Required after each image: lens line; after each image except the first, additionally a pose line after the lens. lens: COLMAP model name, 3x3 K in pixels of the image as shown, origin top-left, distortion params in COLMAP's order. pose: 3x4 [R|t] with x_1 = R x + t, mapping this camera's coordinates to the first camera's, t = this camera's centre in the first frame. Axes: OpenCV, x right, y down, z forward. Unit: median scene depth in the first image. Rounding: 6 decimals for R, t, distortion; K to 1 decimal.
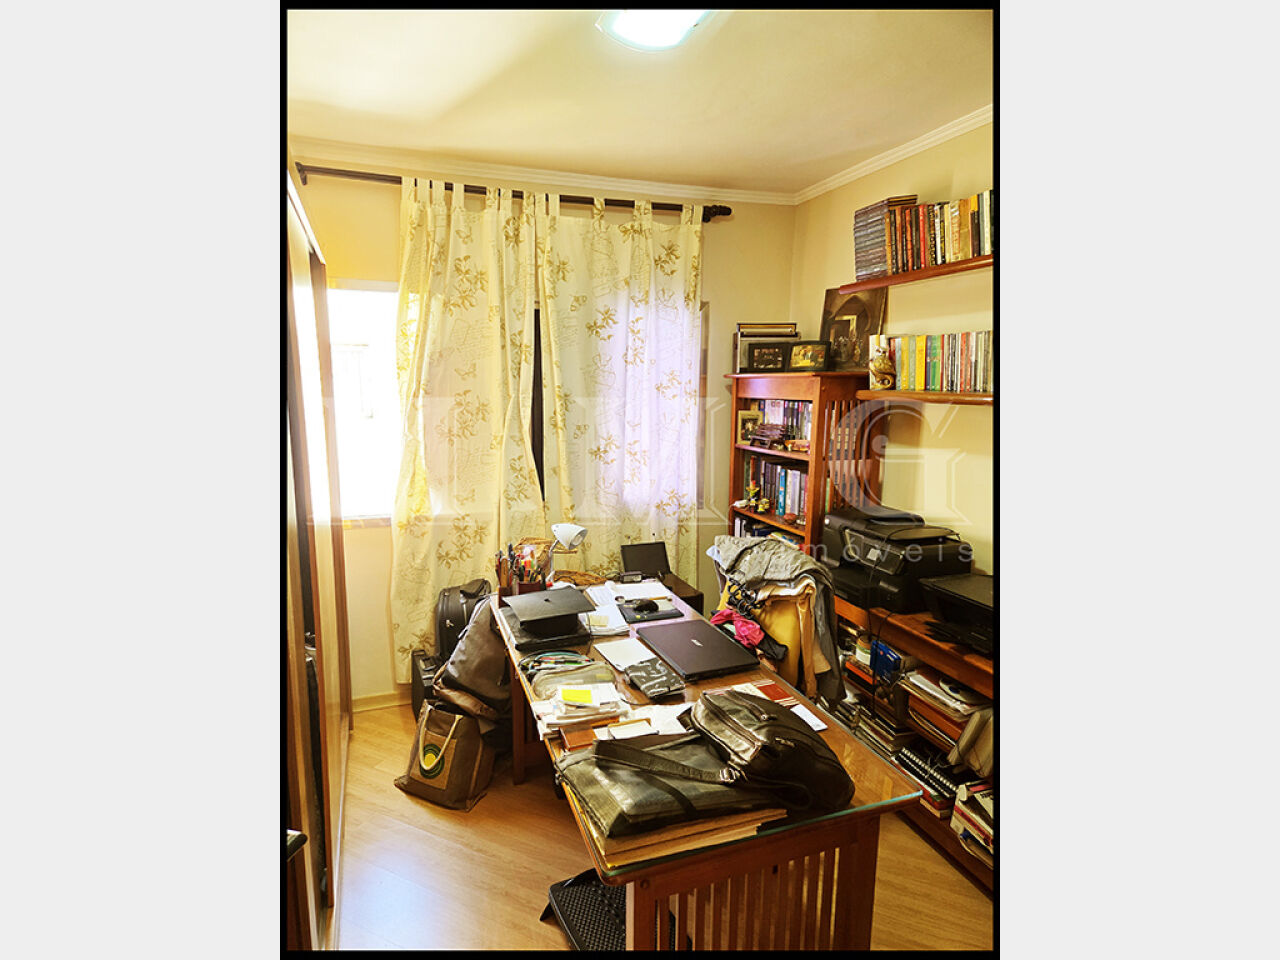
lens RADIAL K [[640.3, 0, 613.4], [0, 640.3, 493.1], [0, 0, 1]] dist [0.055674, -0.028592]
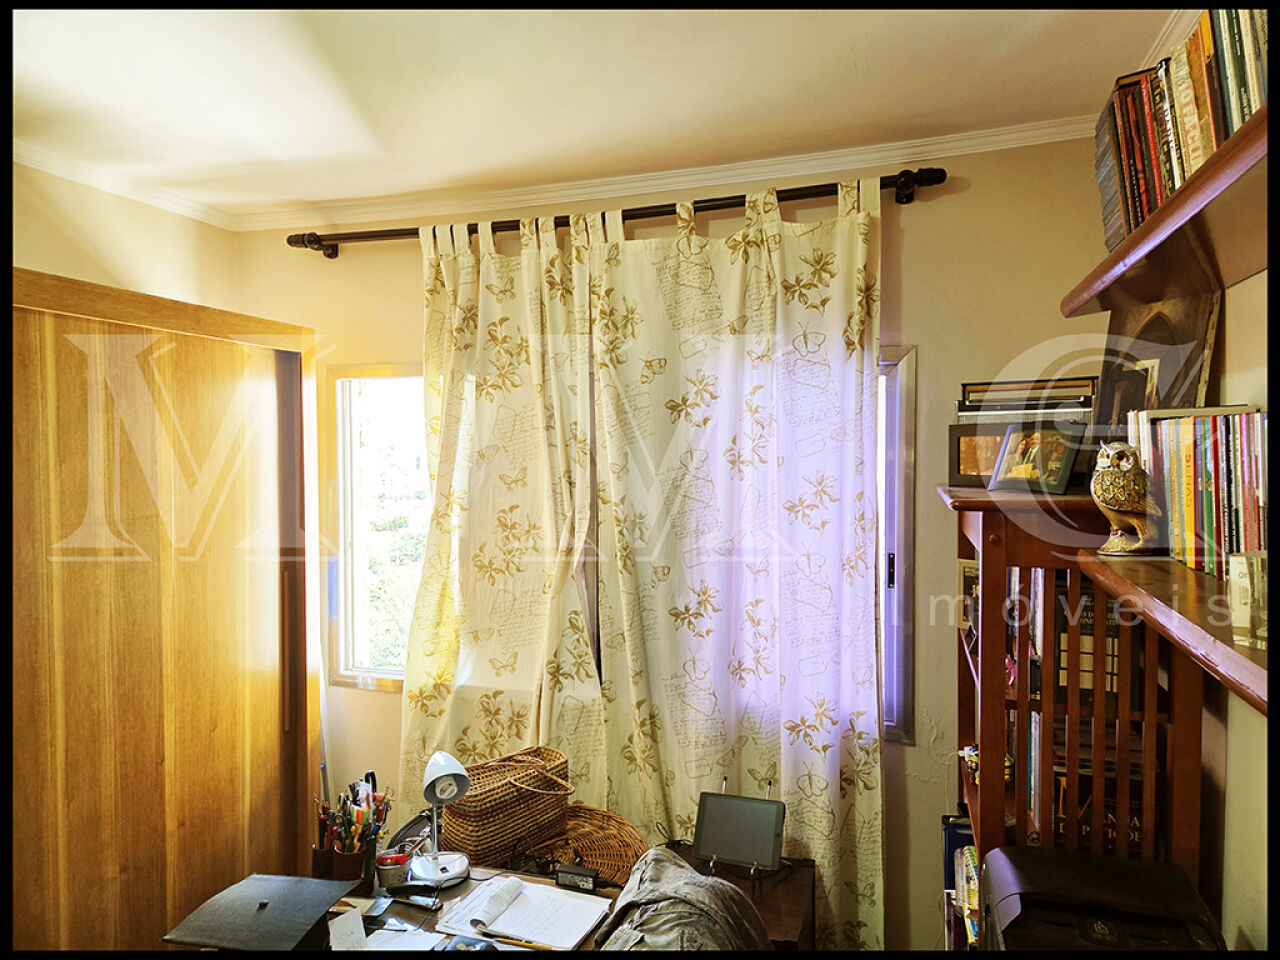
lens RADIAL K [[837.5, 0, 658.2], [0, 837.5, 475.7], [0, 0, 1]] dist [0.077799, -0.069512]
pose [[0.803401, 0.008164, -0.595383, 0.433014], [-0.089604, 0.990177, -0.107334, -0.111152], [0.588658, 0.139581, 0.796241, 0.383229]]
